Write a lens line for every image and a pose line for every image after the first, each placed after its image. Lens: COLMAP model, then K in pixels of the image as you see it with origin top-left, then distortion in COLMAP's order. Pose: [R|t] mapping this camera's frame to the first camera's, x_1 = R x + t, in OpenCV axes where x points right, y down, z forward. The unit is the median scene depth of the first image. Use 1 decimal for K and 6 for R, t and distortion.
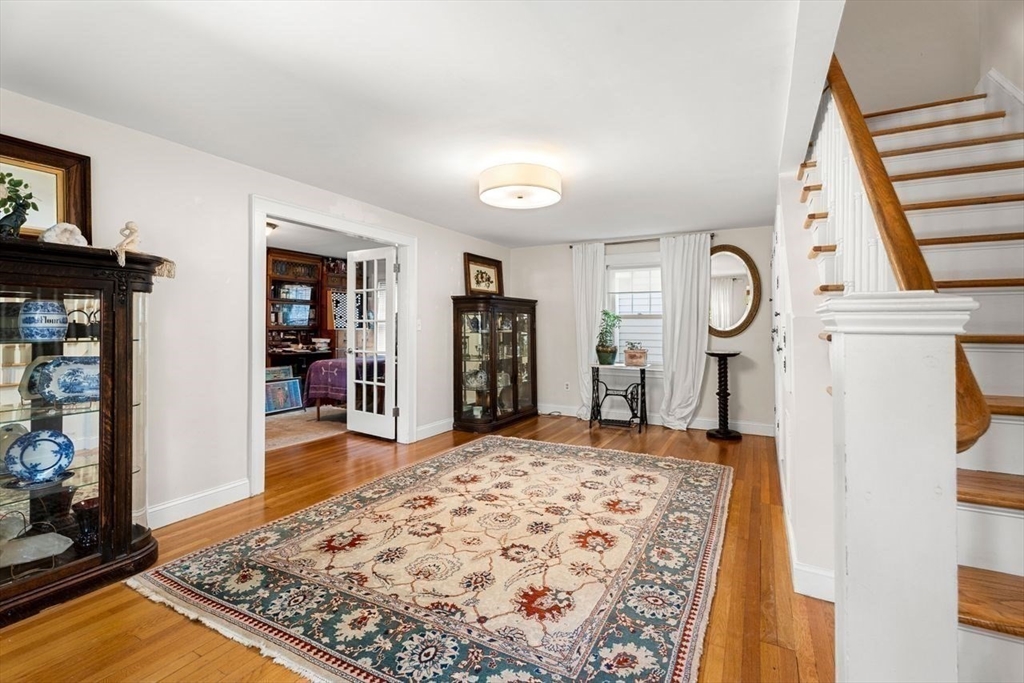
lens RADIAL K [[454.1, 0, 511.5], [0, 454.1, 335.0], [0, 0, 1]] dist [0.000658, 0.000022]
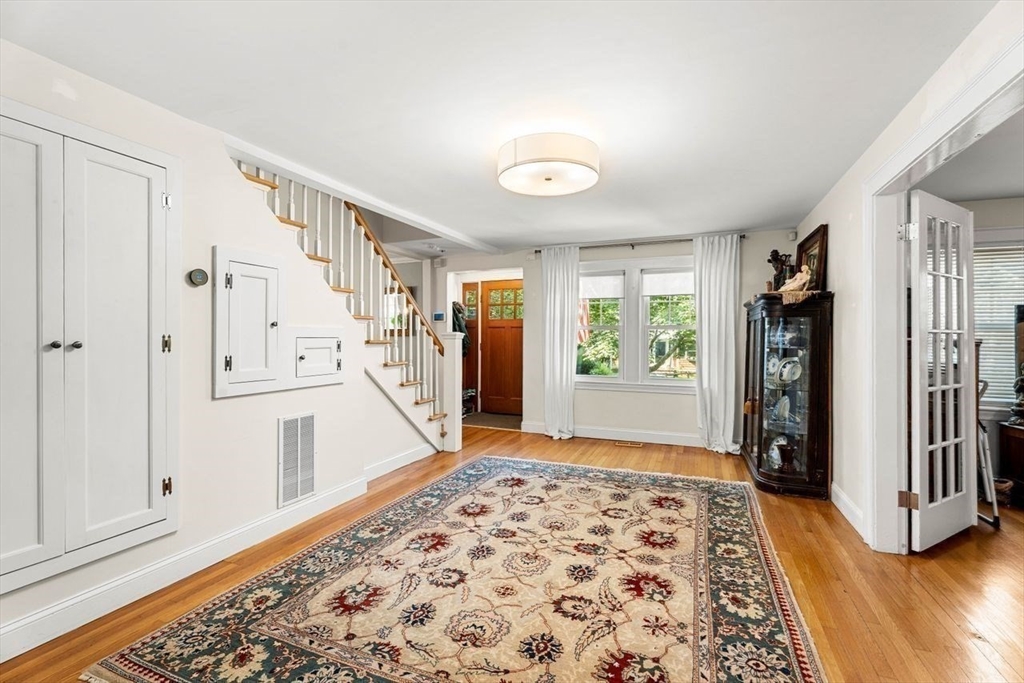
lens RADIAL K [[454.1, 0, 511.5], [0, 454.1, 335.0], [0, 0, 1]] dist [0.000658, 0.000022]
pose [[-0.994707, -0.004727, -0.102645, 0.185842], [-0.006051, 0.999902, 0.012588, -0.037816], [0.102575, 0.013142, -0.994638, 1.975627]]
